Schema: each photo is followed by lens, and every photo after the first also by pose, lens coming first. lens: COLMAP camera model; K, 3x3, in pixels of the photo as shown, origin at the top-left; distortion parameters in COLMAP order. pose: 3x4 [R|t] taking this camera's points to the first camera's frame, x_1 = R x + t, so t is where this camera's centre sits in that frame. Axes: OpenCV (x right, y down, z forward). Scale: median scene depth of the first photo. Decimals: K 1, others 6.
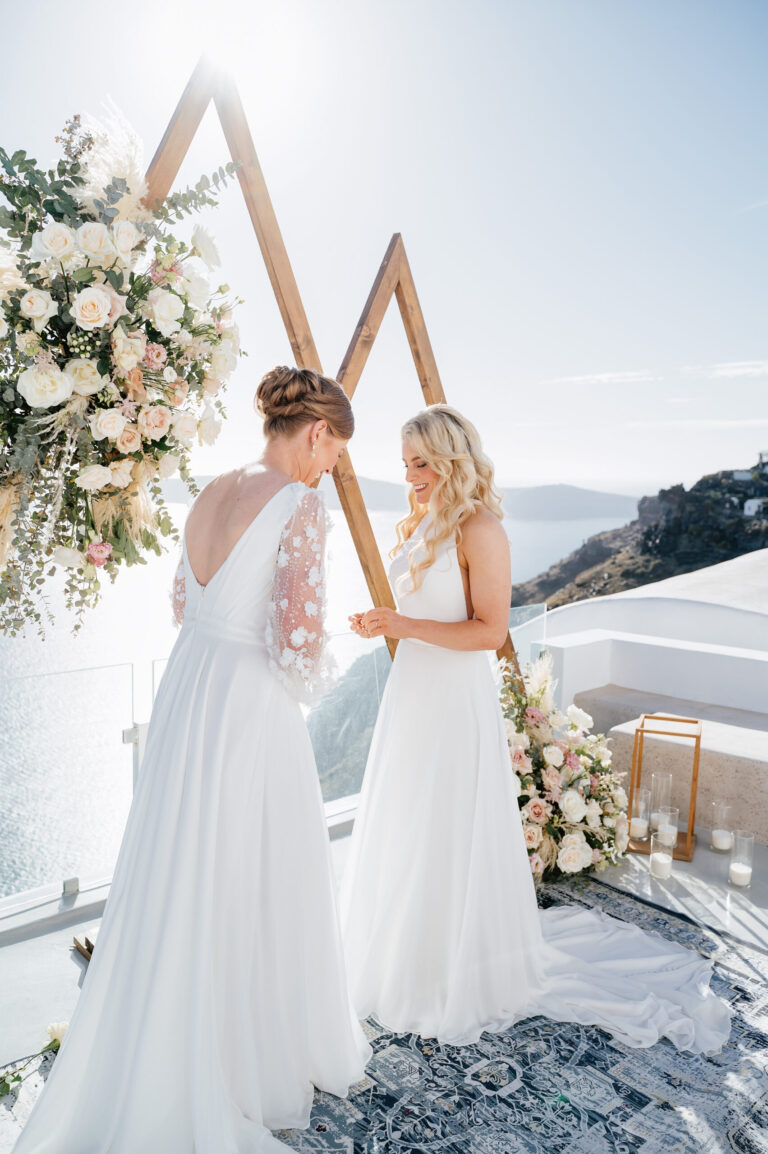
lens RADIAL K [[915.3, 0, 359.1], [0, 915.3, 563.4], [0, 0, 1]] dist [0.127411, -0.222173]
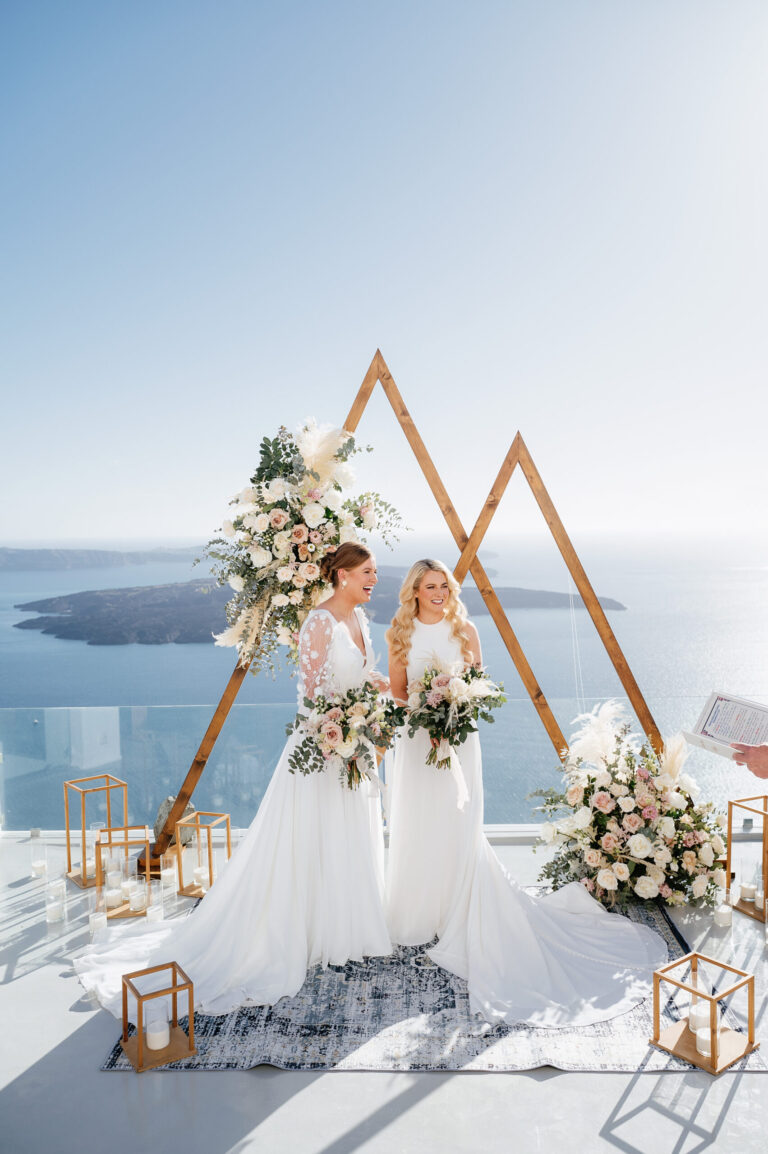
lens RADIAL K [[966.3, 0, 387.2], [0, 966.3, 591.1], [0, 0, 1]] dist [-0.003486, 0.041133]
pose [[0.727853, 0.021687, -0.685390, 1.227404], [-0.043861, 0.998925, -0.014971, -0.086109], [0.684329, 0.040959, 0.728022, -0.341272]]
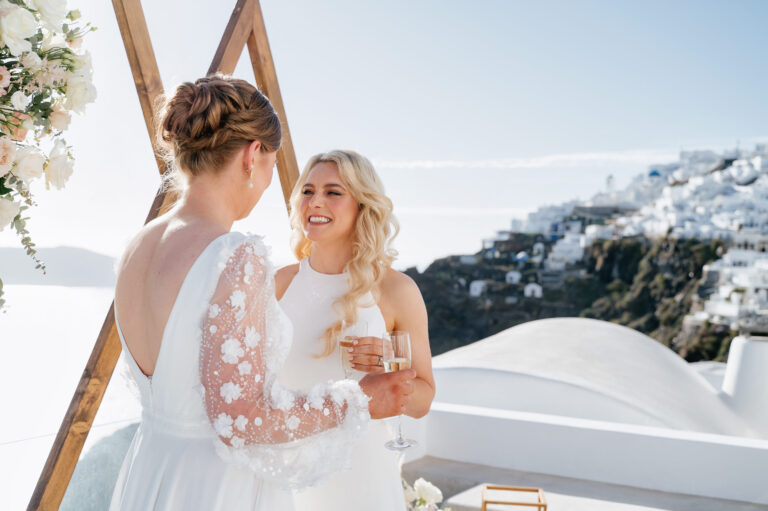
lens RADIAL K [[901.1, 0, 384.0], [0, 901.1, 255.5], [0, 0, 1]] dist [0.011560, -0.013488]
pose [[0.955584, 0.009683, 0.294560, -0.122114], [0.018895, 0.995391, -0.094018, 0.012747], [-0.294113, 0.095408, 0.950997, 0.148542]]
